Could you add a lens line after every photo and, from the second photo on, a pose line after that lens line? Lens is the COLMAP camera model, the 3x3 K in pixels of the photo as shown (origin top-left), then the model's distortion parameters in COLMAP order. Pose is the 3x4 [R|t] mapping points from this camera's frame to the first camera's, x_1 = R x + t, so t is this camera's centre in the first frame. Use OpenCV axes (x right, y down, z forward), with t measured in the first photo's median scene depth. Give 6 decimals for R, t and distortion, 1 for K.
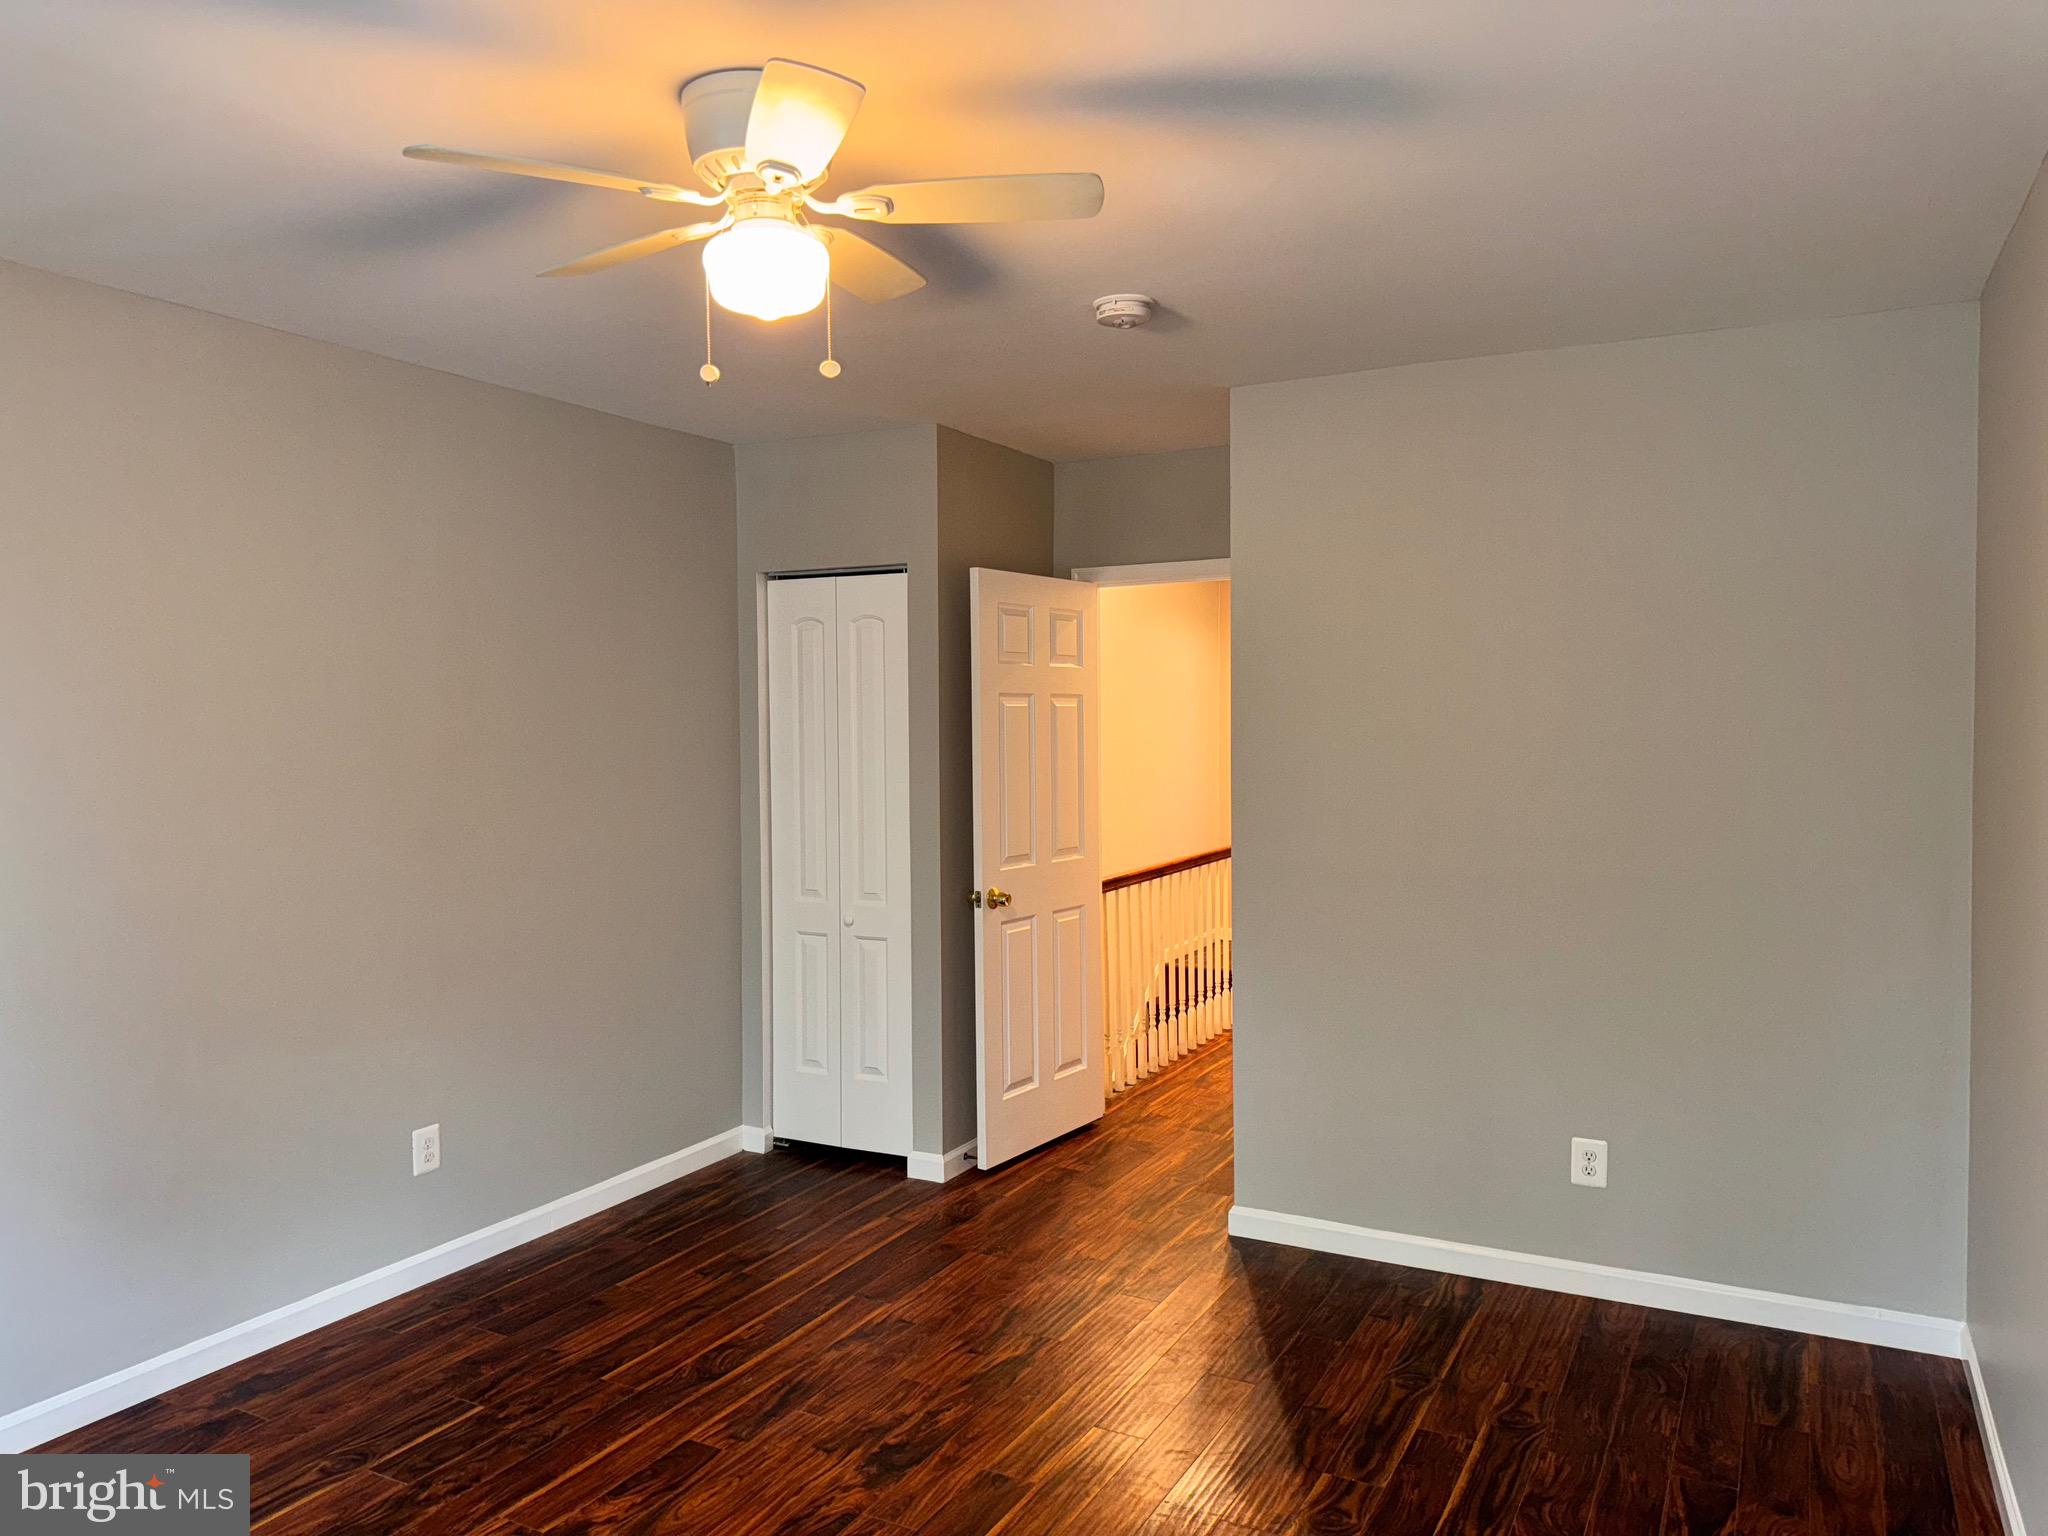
lens RADIAL K [[1448.0, 0, 1026.6], [0, 1448.0, 758.4], [0, 0, 1]] dist [0.024704, -0.008921]
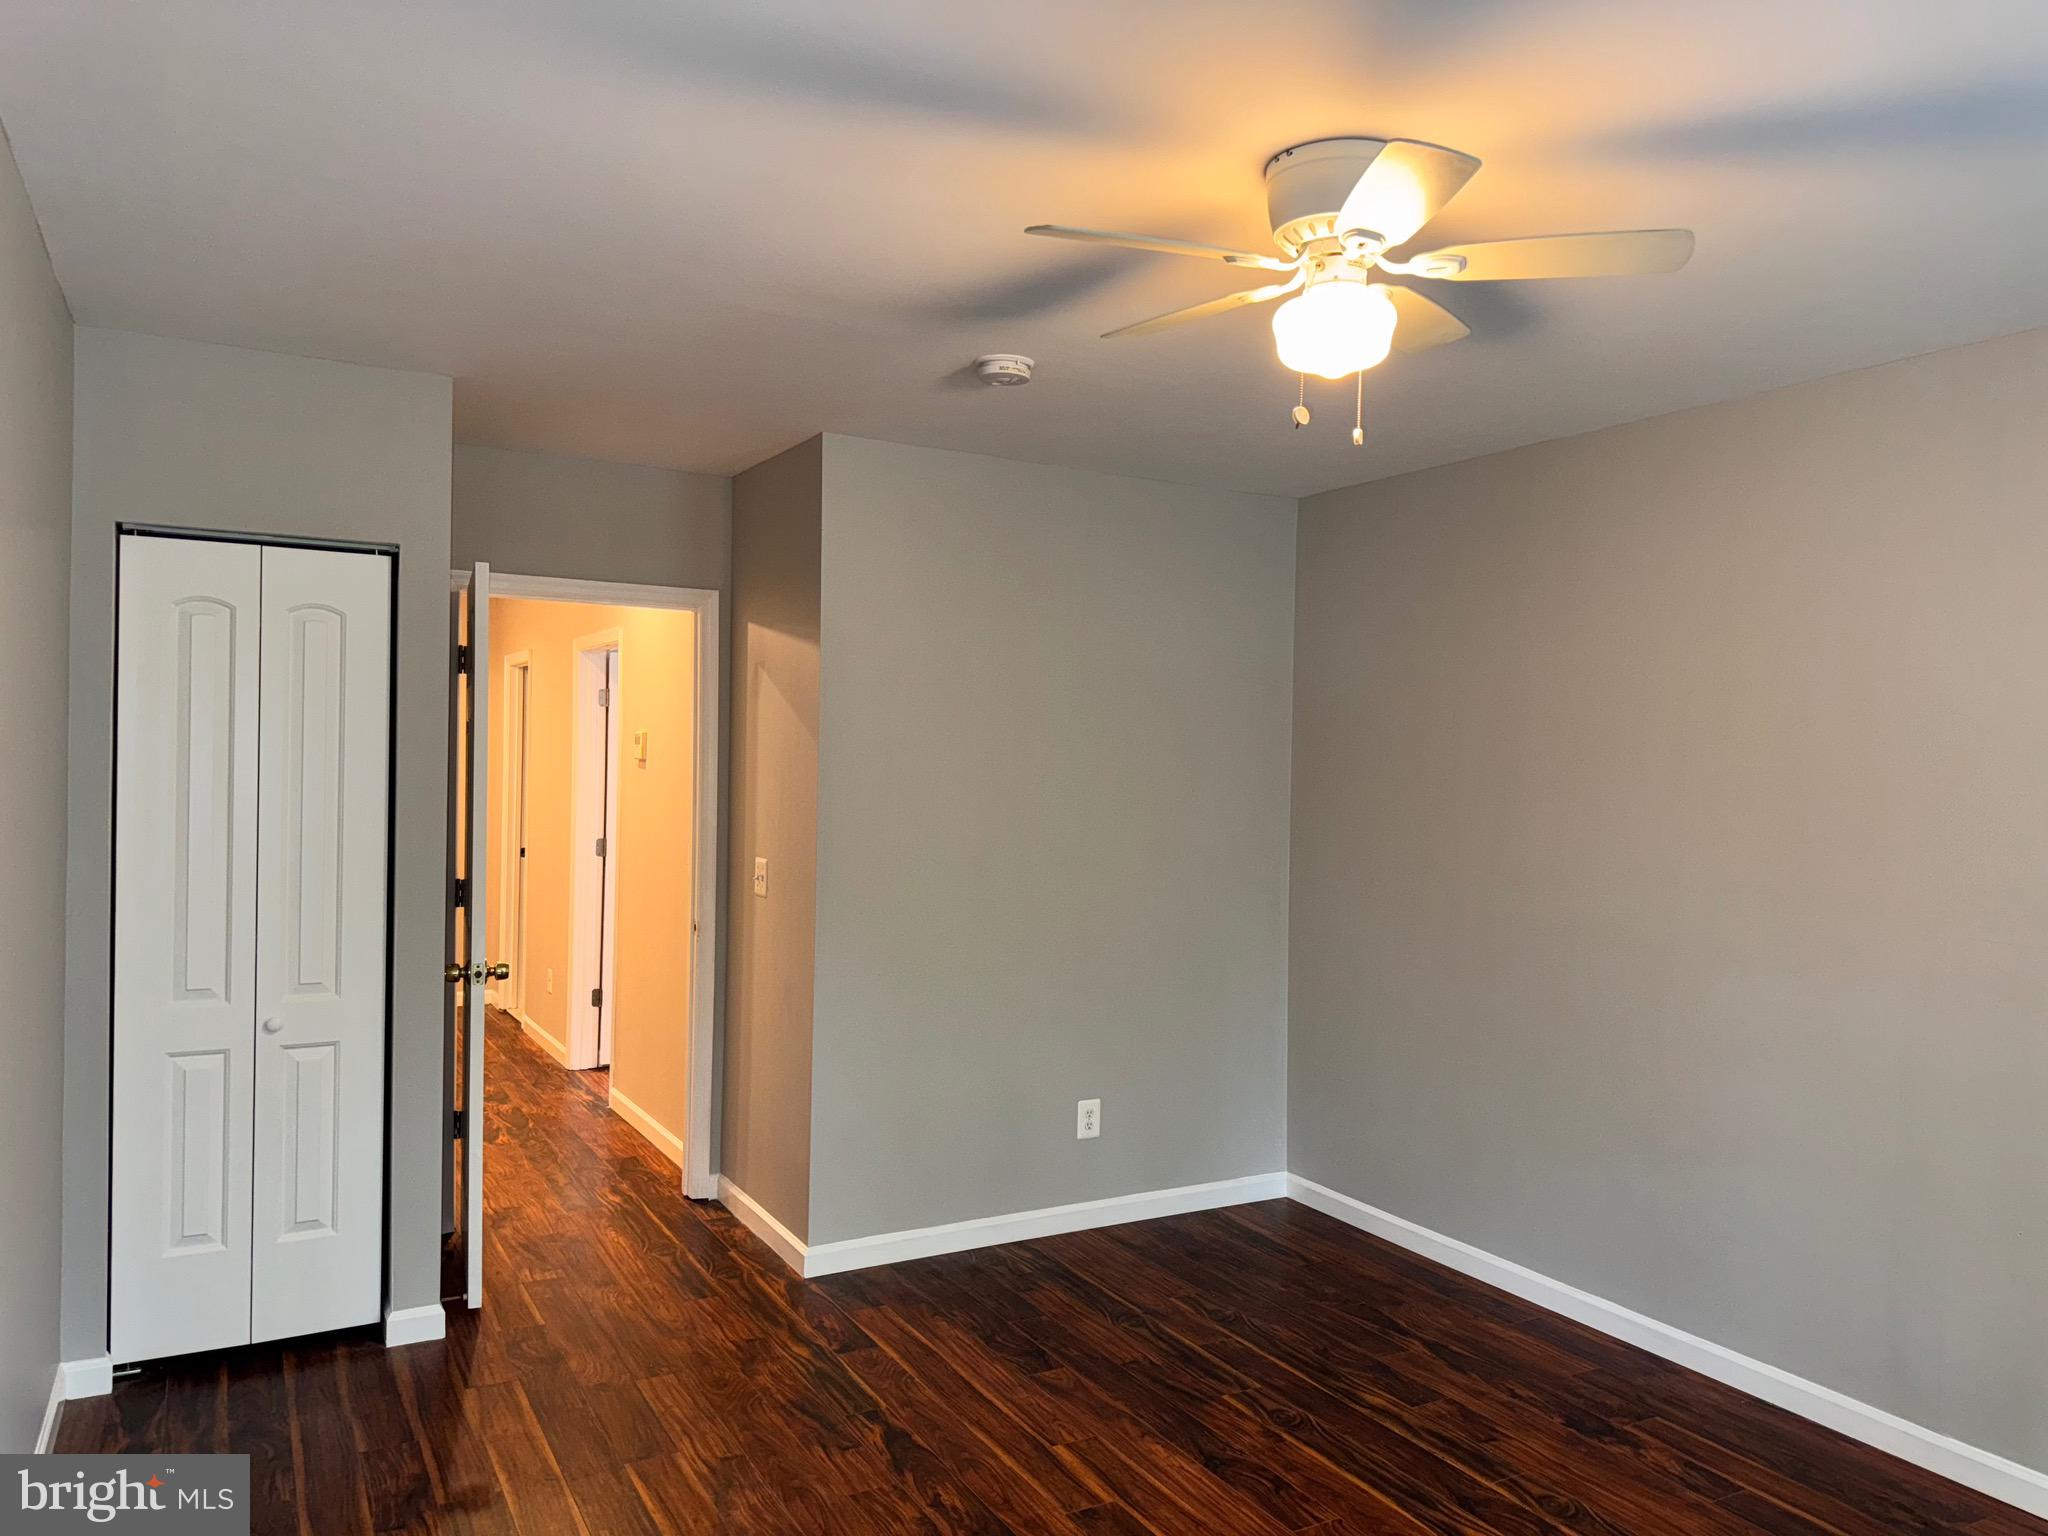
lens RADIAL K [[1476.0, 0, 999.7], [0, 1476.0, 773.7], [0, 0, 1]] dist [0.180838, -0.234849]
pose [[0.549920, 0.006421, 0.835193, -0.738100], [0.004882, 0.999929, -0.010902, -0.003193], [-0.835203, 0.010073, 0.549849, 0.370958]]
